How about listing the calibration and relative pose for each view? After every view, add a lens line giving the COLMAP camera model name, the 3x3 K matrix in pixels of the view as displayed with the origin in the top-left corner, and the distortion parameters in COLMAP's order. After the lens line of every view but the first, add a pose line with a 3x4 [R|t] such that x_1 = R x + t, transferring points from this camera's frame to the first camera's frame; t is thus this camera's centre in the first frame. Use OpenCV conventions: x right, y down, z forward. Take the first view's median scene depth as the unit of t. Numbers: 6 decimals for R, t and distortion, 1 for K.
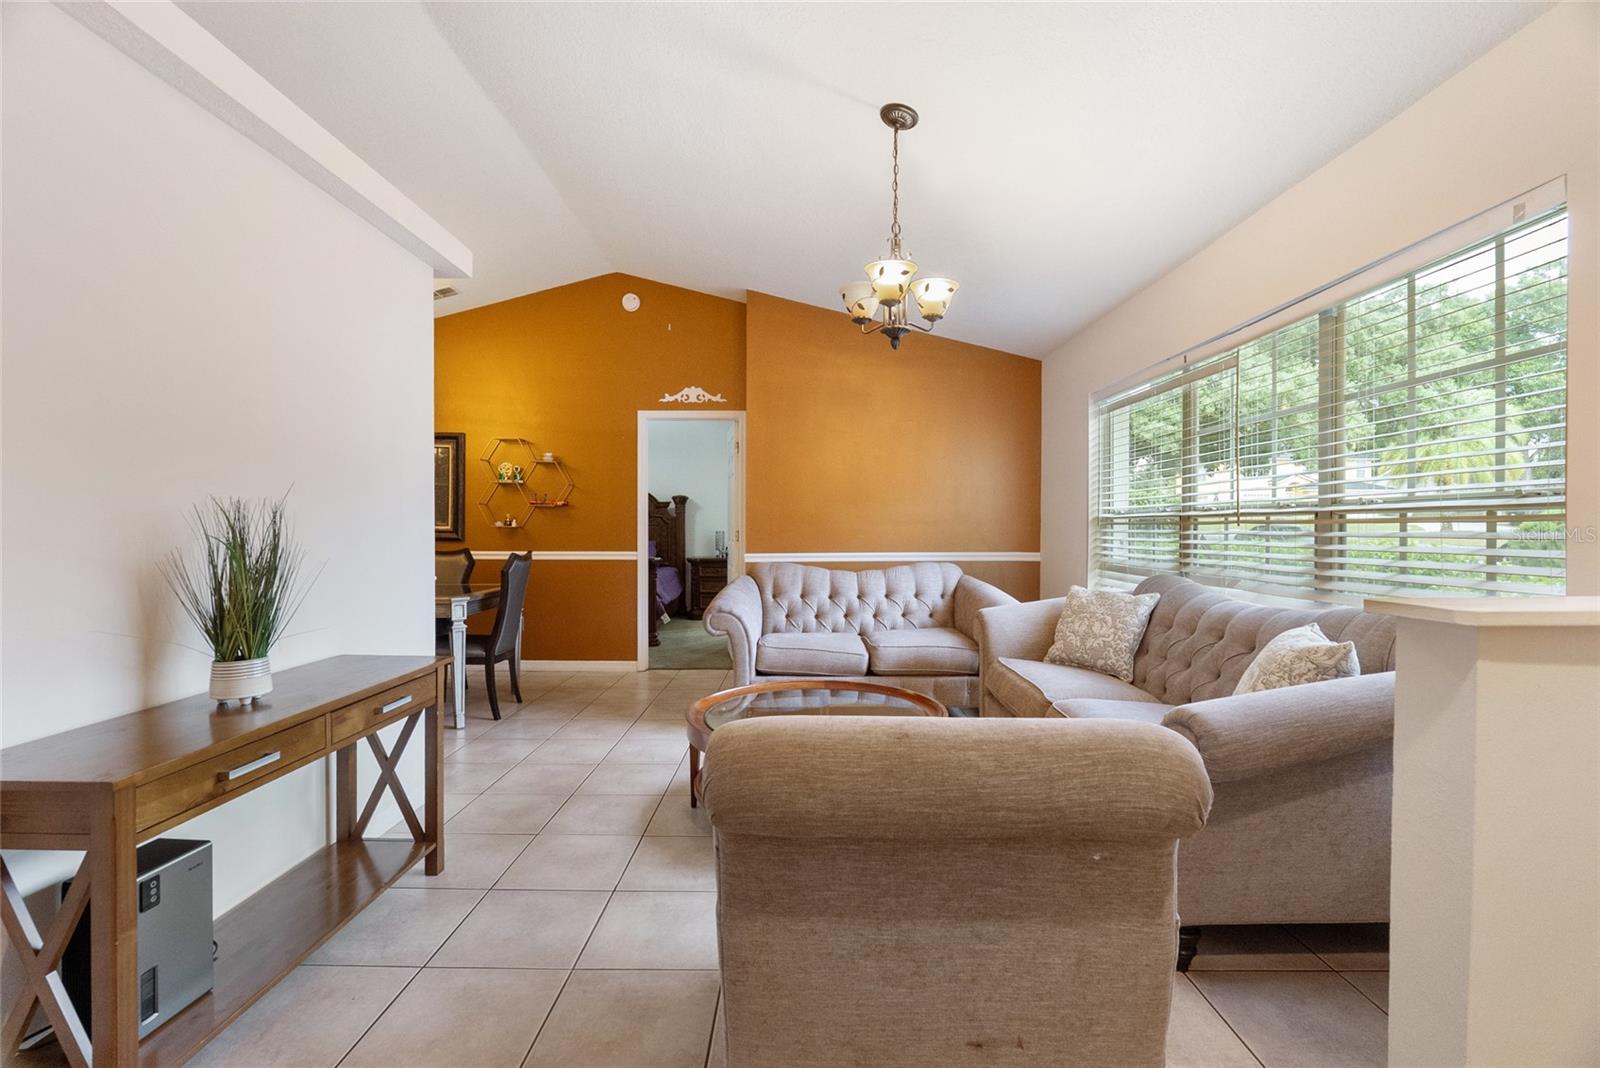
lens RADIAL K [[708.4, 0, 794.2], [0, 708.4, 529.9], [0, 0, 1]] dist [-0.013685, 0.002698]
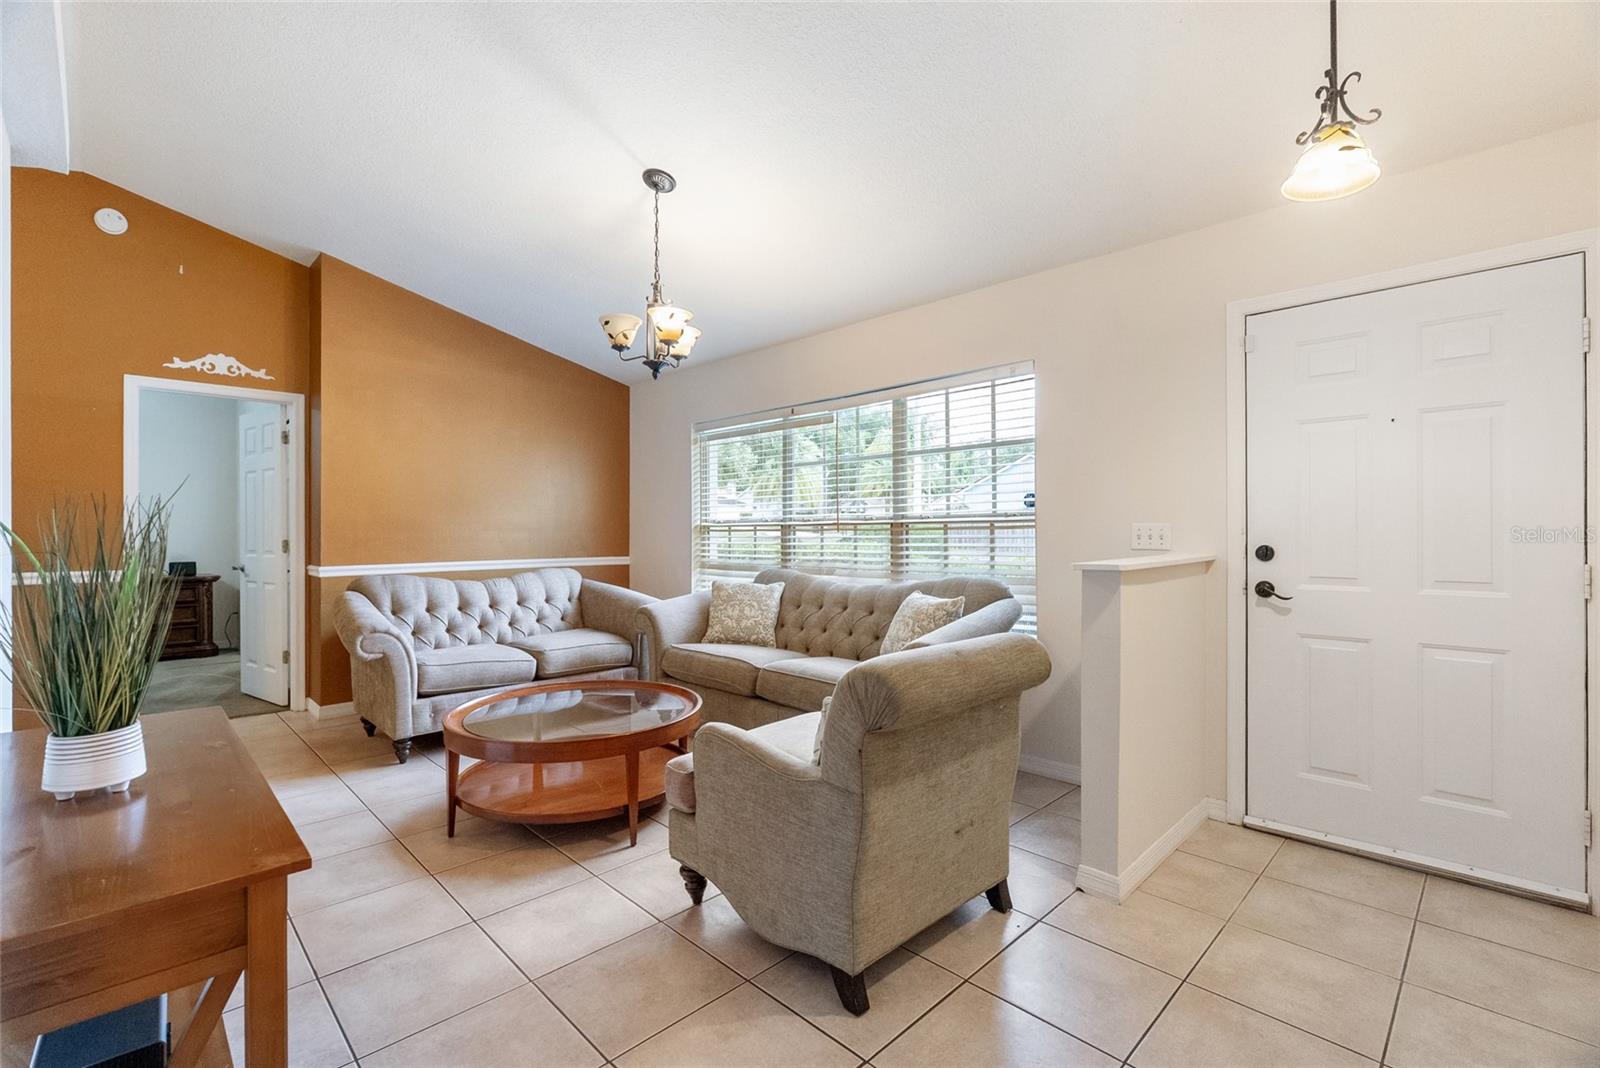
lens RADIAL K [[708.4, 0, 803.1], [0, 708.4, 530.7], [0, 0, 1]] dist [-0.013685, 0.002698]
pose [[0.699372, -0.000554, 0.714757, -0.309793], [0.007512, 0.999950, -0.006575, 0.000372], [-0.714718, 0.009968, 0.699342, 0.013061]]
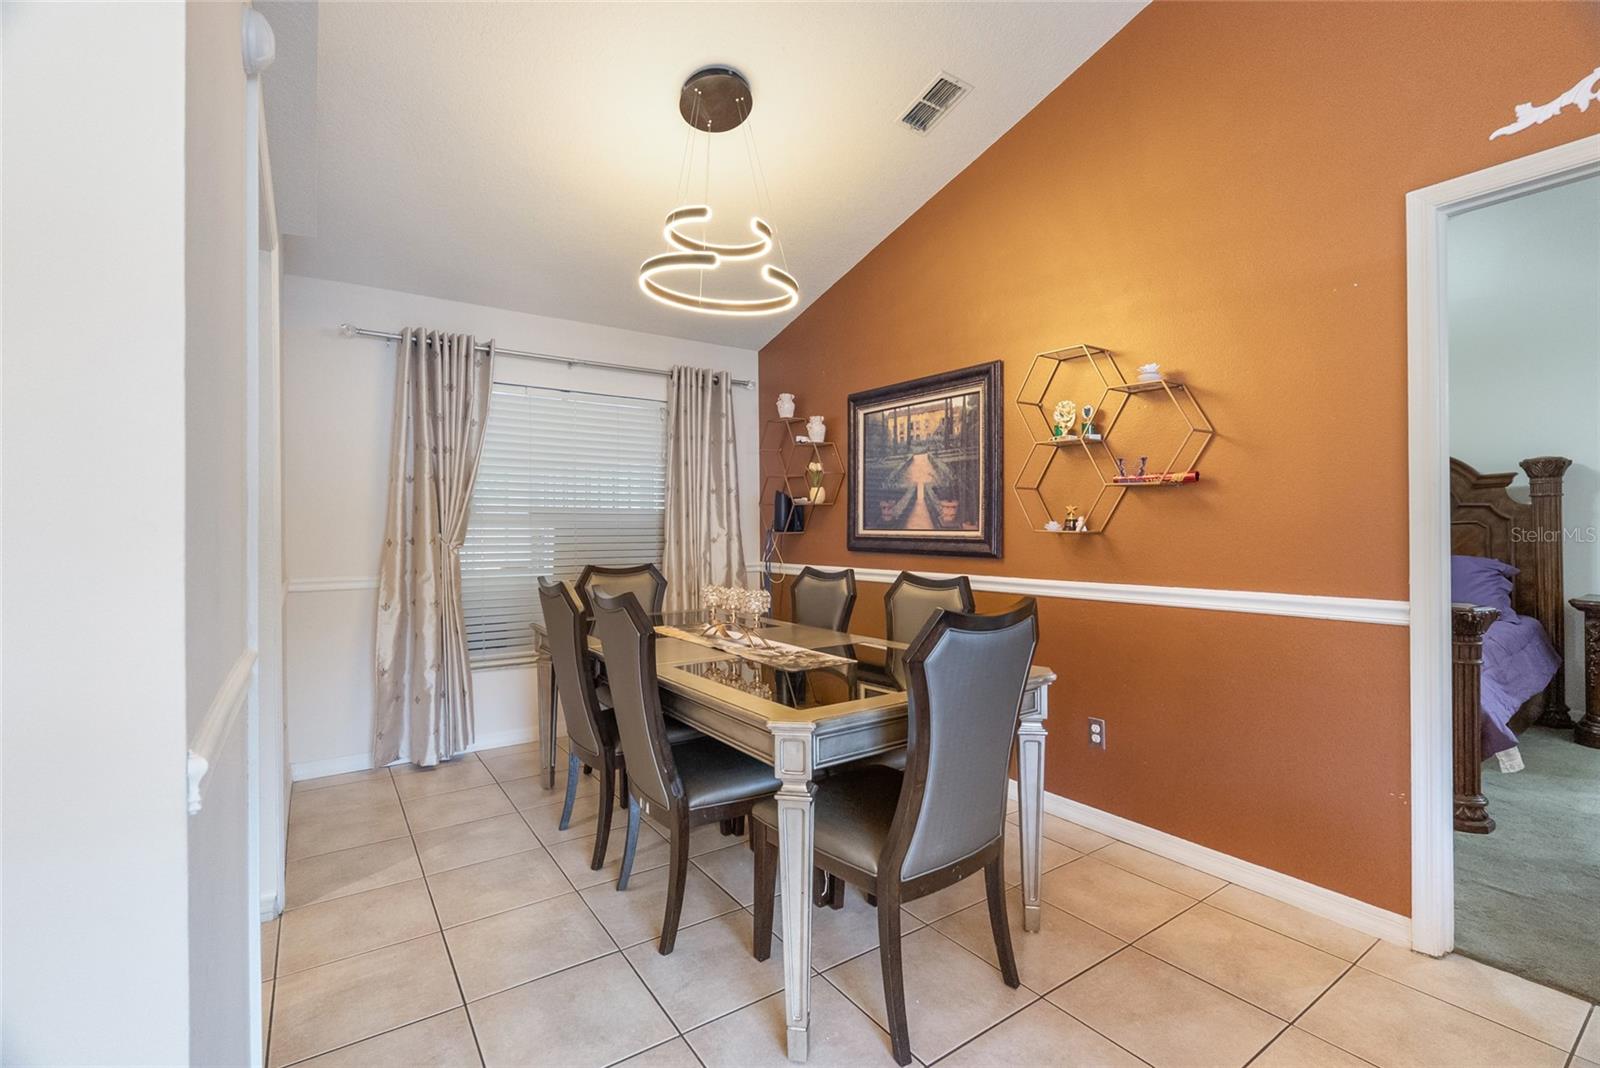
lens RADIAL K [[708.4, 0, 790.5], [0, 708.4, 531.6], [0, 0, 1]] dist [-0.013685, 0.002698]
pose [[0.573713, -0.006645, -0.819030, -0.143440], [0.004948, 0.999977, -0.004647, -0.004176], [0.819042, -0.001386, 0.573732, 0.698314]]
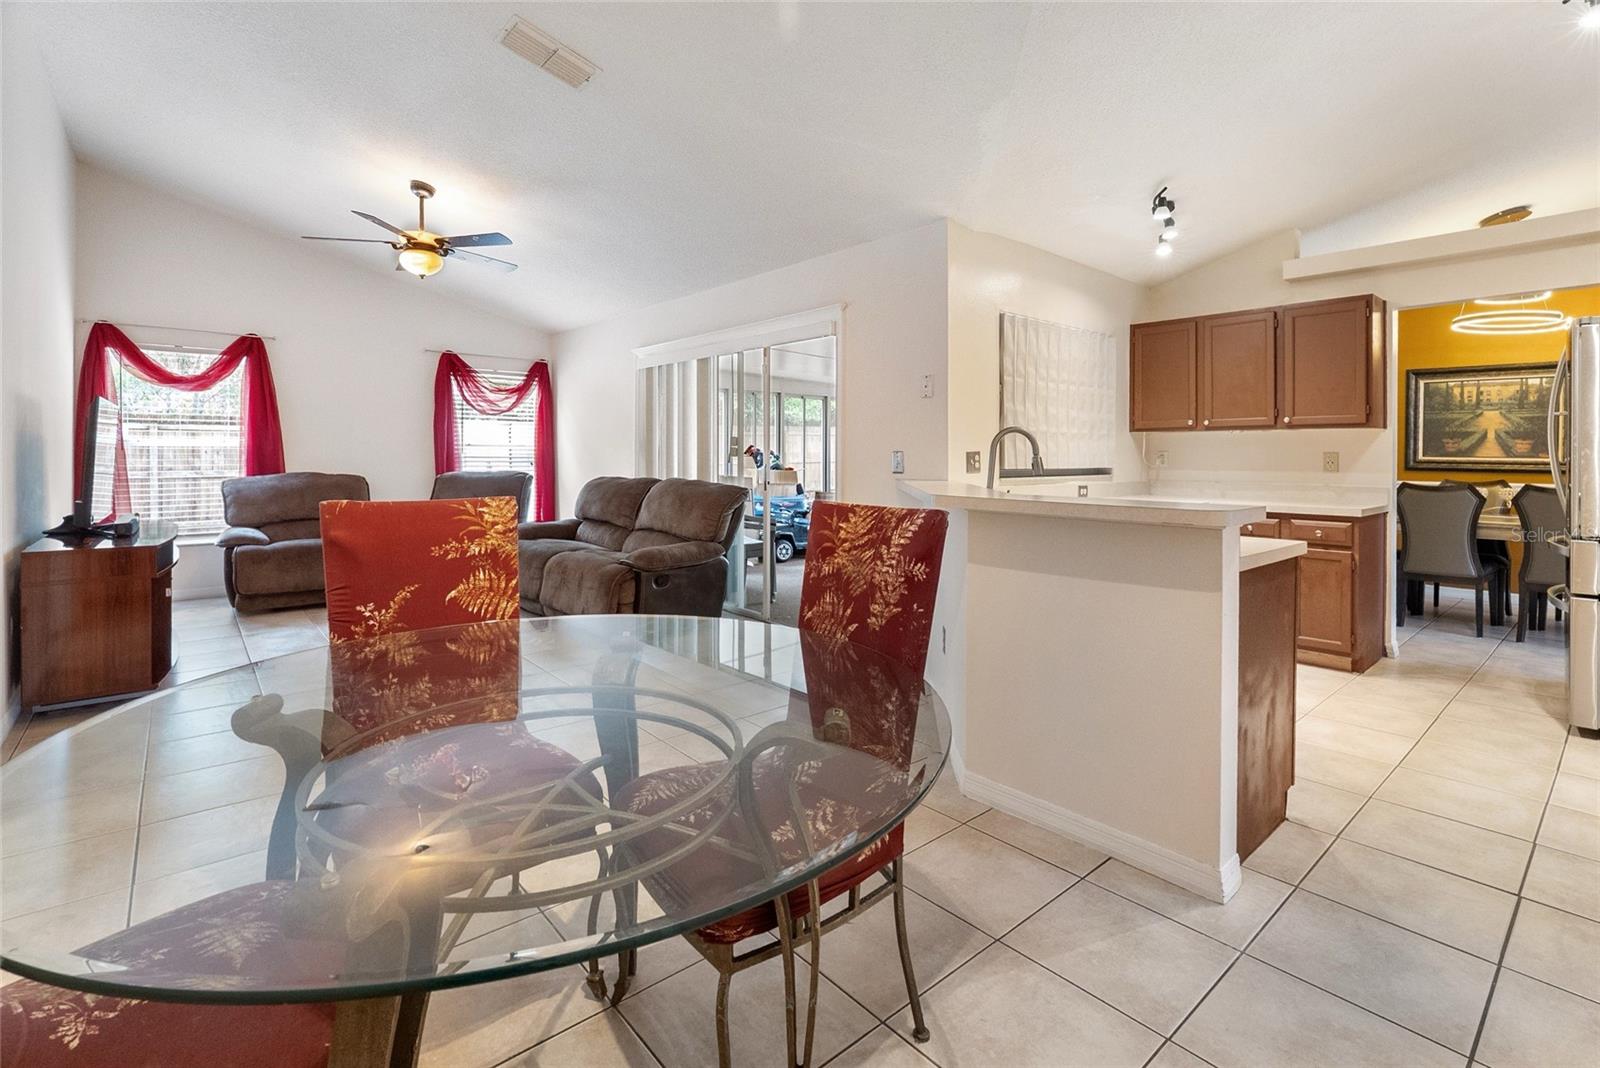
lens RADIAL K [[708.4, 0, 795.9], [0, 708.4, 456.1], [0, 0, 1]] dist [-0.013685, 0.002698]
pose [[0.645690, -0.003456, -0.763592, -0.541102], [-0.007110, 0.999919, -0.010538, 0.011348], [0.763567, 0.012234, 0.645613, -0.495556]]
